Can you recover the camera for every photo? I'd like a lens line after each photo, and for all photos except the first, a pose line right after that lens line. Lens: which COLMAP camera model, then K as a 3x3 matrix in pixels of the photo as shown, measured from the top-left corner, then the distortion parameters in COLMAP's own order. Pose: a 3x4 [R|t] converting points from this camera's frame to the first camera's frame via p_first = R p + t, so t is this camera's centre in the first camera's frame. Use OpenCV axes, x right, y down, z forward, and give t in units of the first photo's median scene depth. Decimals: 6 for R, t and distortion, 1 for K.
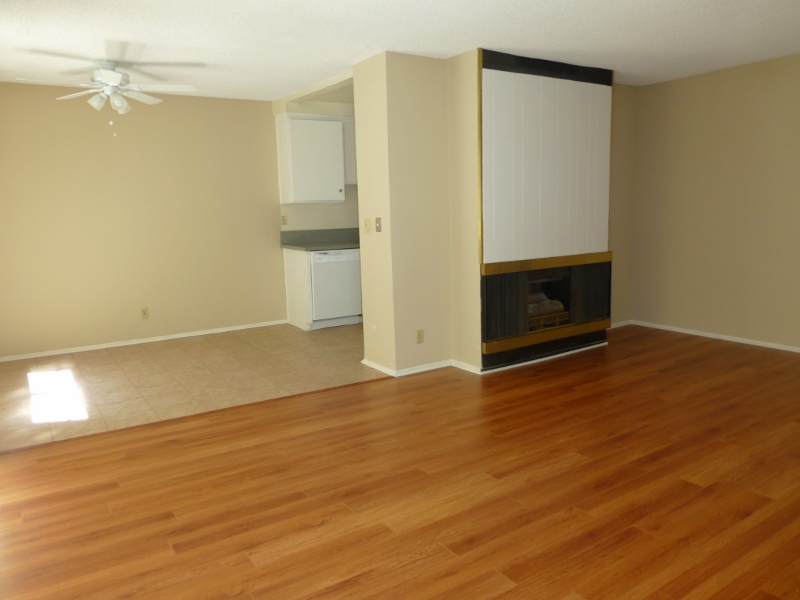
lens RADIAL K [[583.0, 0, 400.0], [0, 583.0, 300.0], [0, 0, 1]] dist [-0.026617, -0.004055]
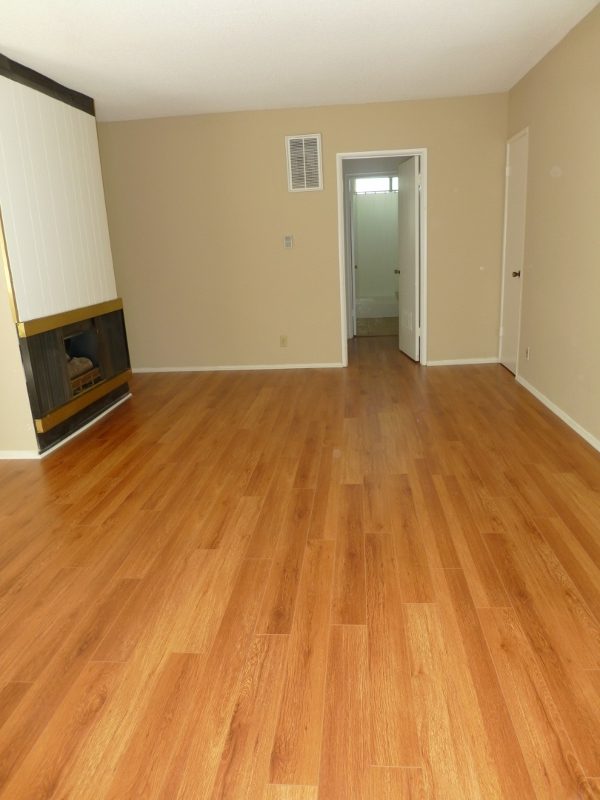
lens RADIAL K [[583.0, 0, 300.0], [0, 583.0, 400.0], [0, 0, 1]] dist [-0.026617, -0.004055]
pose [[0.632750, -0.205894, 0.746482, -0.342197], [0.150598, 0.978317, 0.142186, -0.020981], [-0.759571, 0.022451, 0.650037, 0.294407]]
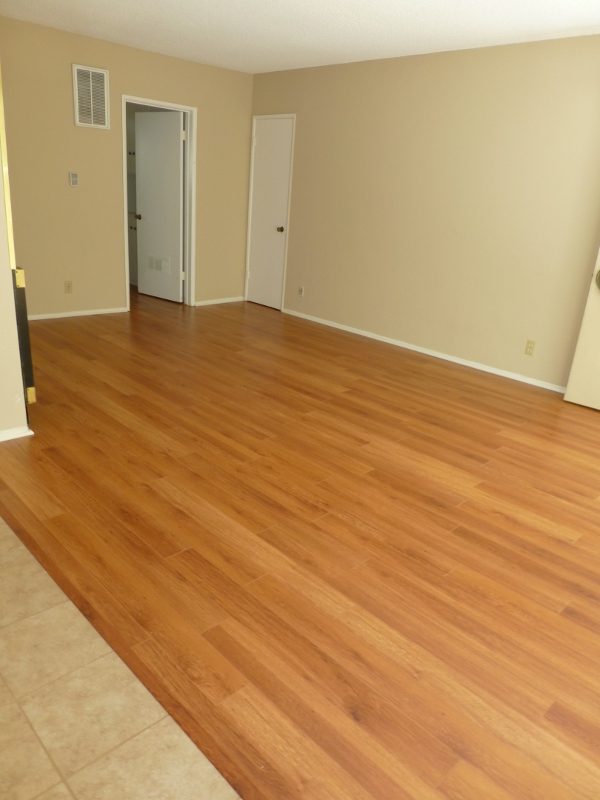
lens RADIAL K [[583.0, 0, 300.0], [0, 583.0, 400.0], [0, 0, 1]] dist [-0.026617, -0.004055]
pose [[-0.175255, -0.324268, 0.929589, -0.824671], [0.080078, 0.936379, 0.341734, -0.179857], [-0.981261, 0.134330, -0.138139, 1.200404]]
